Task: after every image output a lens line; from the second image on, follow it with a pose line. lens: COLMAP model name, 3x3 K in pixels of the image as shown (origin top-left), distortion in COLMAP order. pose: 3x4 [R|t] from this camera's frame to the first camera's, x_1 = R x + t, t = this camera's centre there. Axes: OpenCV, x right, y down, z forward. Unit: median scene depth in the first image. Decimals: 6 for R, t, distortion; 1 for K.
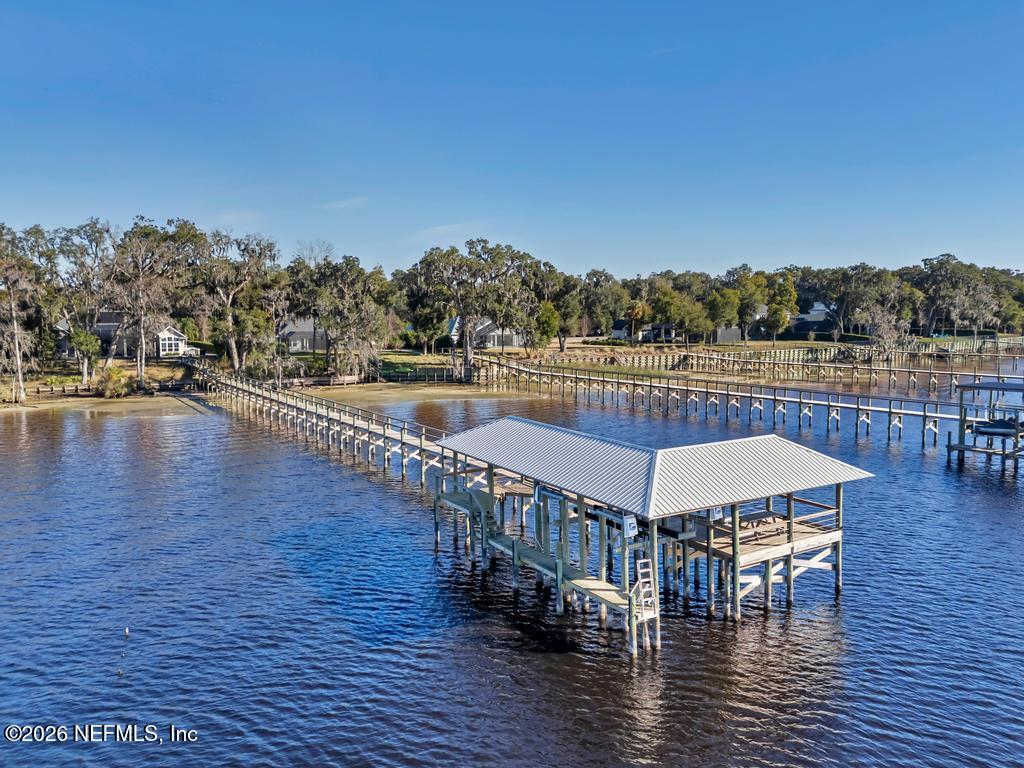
lens RADIAL K [[757.8, 0, 512.0], [0, 757.8, 384.0], [0, 0, 1]] dist [0.087058, -0.091904]
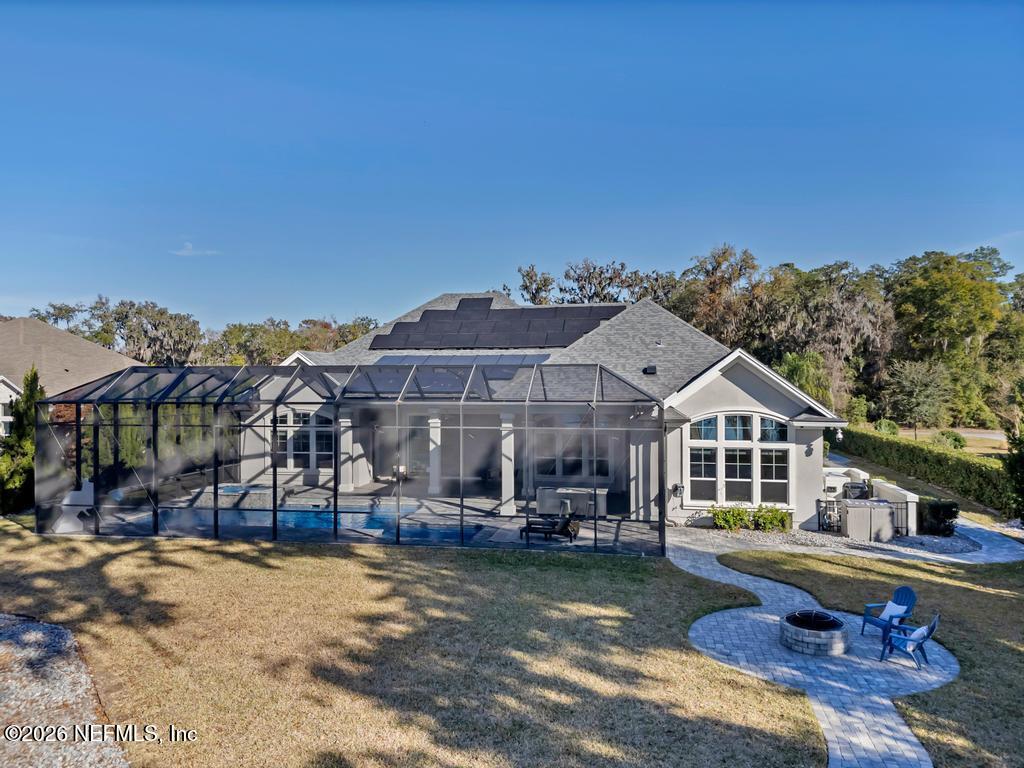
lens RADIAL K [[757.8, 0, 512.0], [0, 757.8, 384.0], [0, 0, 1]] dist [0.087058, -0.091904]
pose [[0.745290, 0.004166, -0.666727, -0.369697], [-0.061616, 0.996132, -0.062651, -0.054095], [0.663887, 0.087774, 0.742664, 0.839390]]
